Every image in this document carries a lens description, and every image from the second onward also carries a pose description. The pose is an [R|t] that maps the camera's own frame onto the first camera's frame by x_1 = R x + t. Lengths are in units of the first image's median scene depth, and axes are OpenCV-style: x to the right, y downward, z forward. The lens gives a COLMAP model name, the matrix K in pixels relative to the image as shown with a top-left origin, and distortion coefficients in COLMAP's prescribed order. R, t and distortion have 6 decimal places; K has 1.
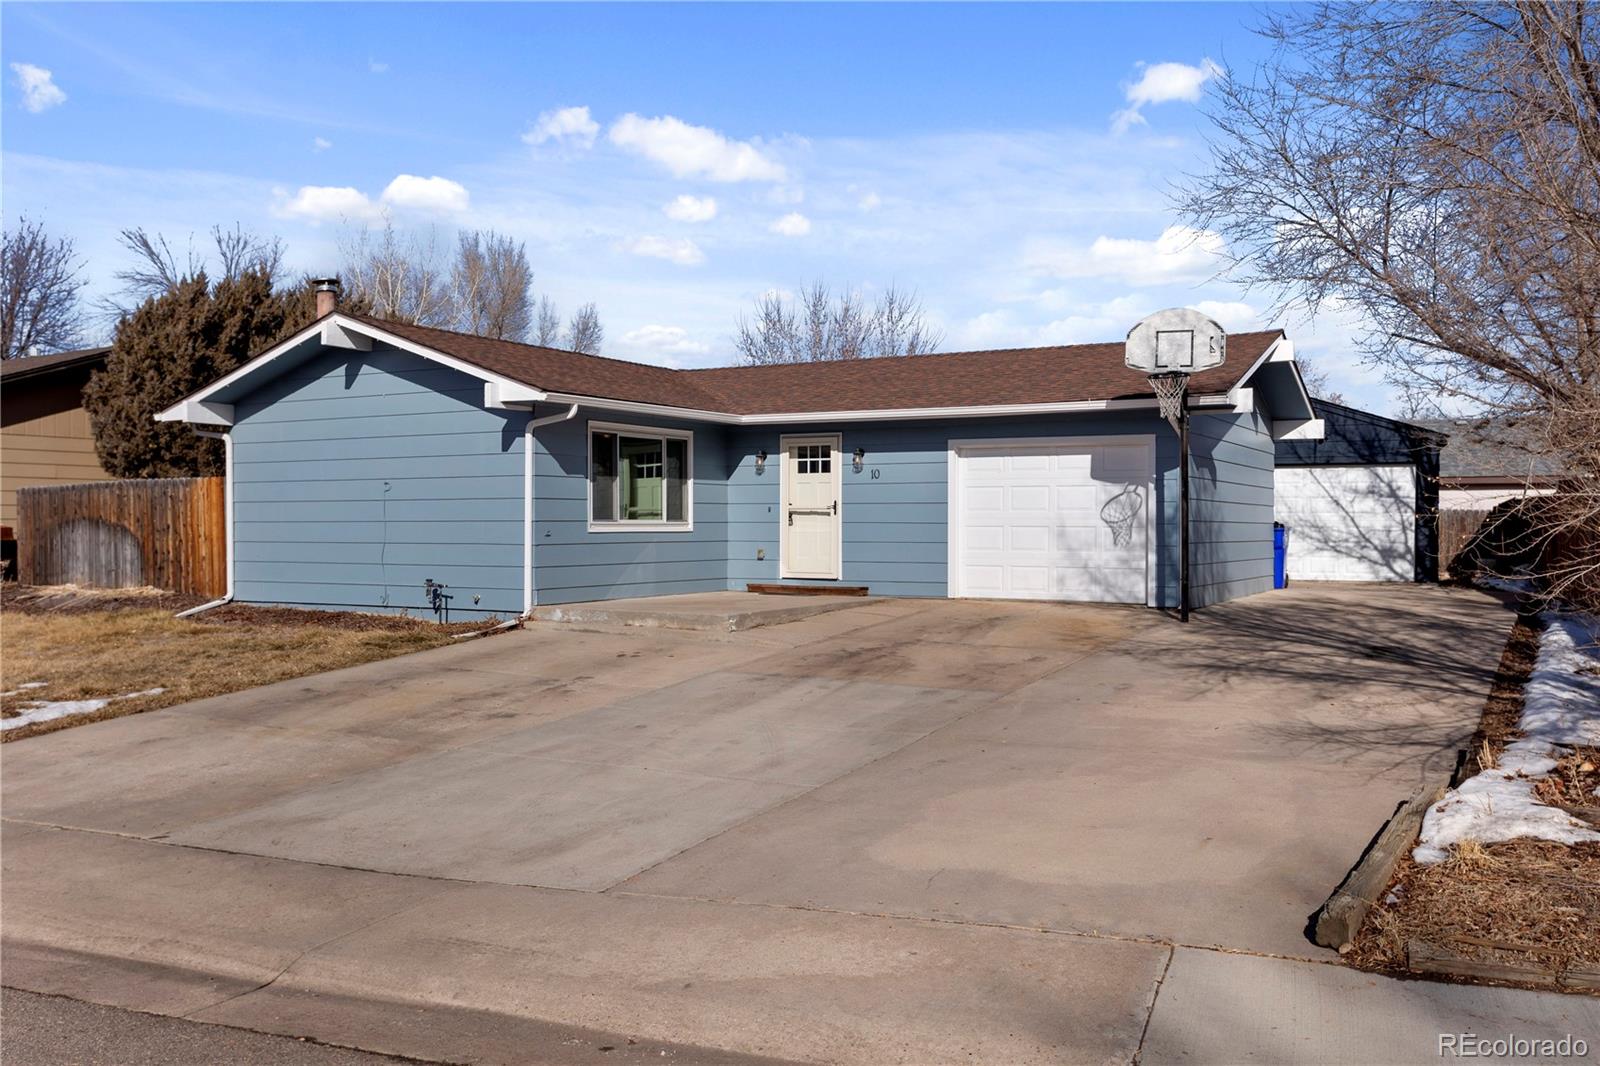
lens RADIAL K [[1371.3, 0, 800.0], [0, 1371.3, 533.0], [0, 0, 1]] dist [0.002469, 0.000773]
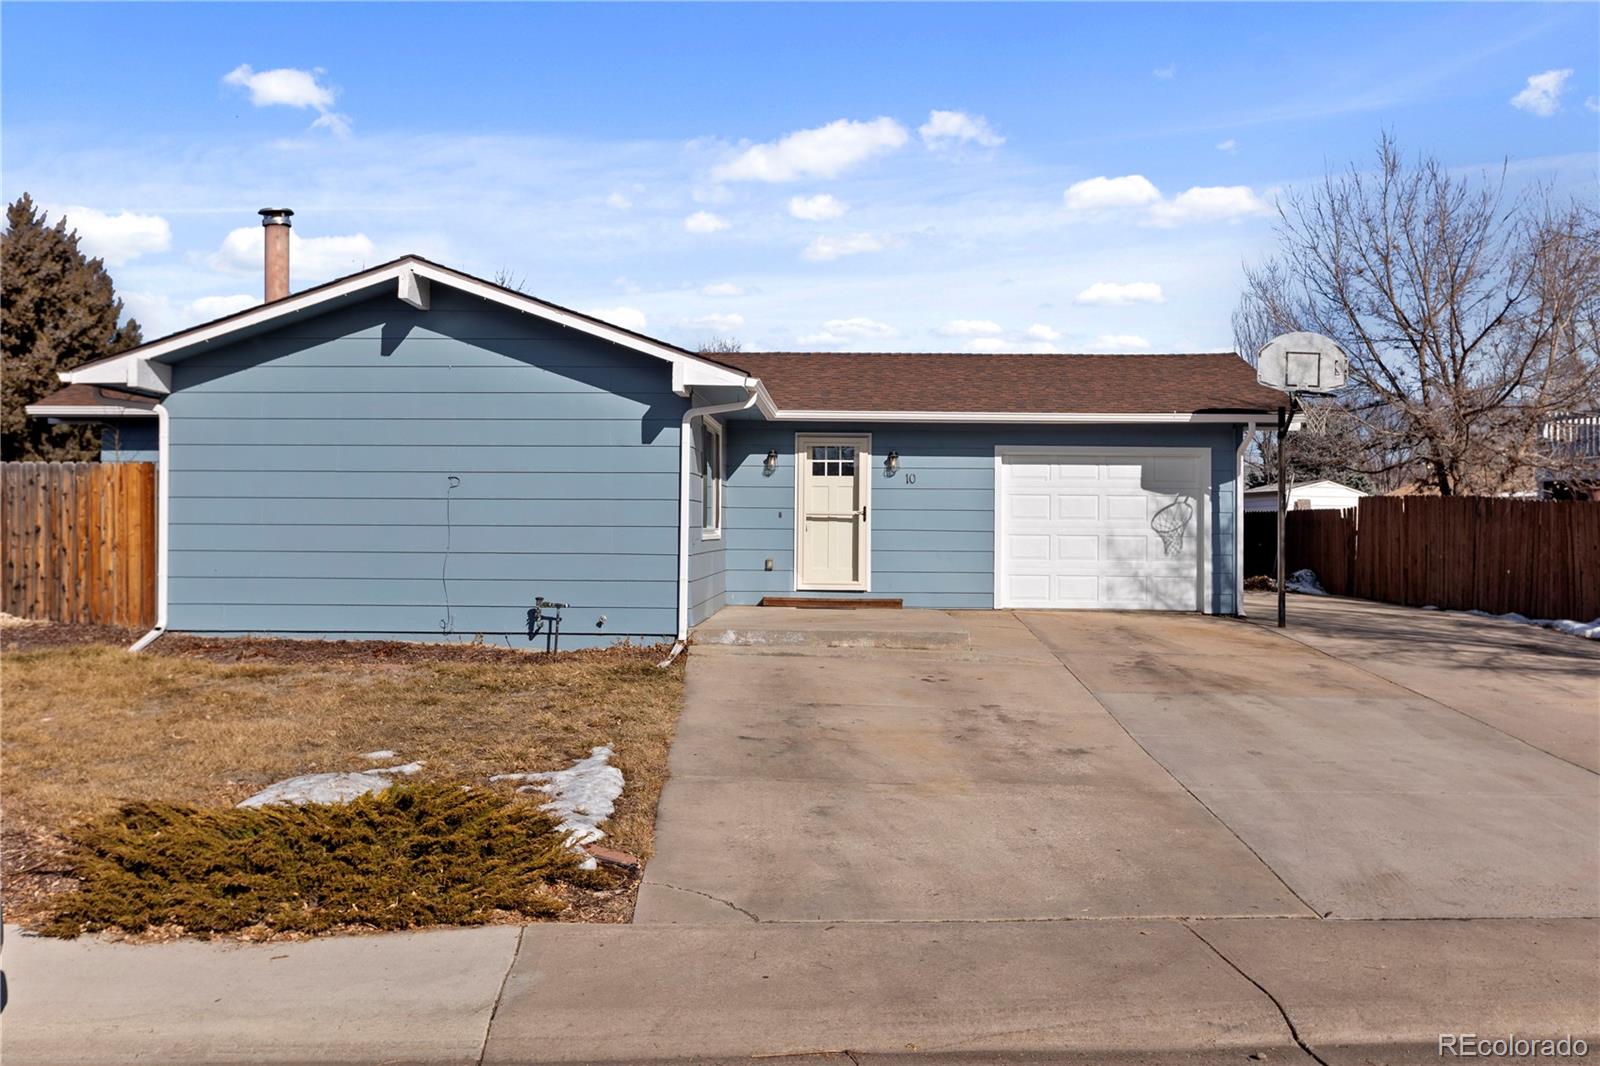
lens RADIAL K [[1466.7, 0, 800.0], [0, 1466.7, 533.0], [0, 0, 1]] dist [-0.002048, -0.002888]
pose [[0.886260, 0.005383, 0.463158, -0.506746], [-0.004435, 0.999985, -0.003136, -0.002361], [-0.463168, 0.000725, 0.886270, 0.150796]]
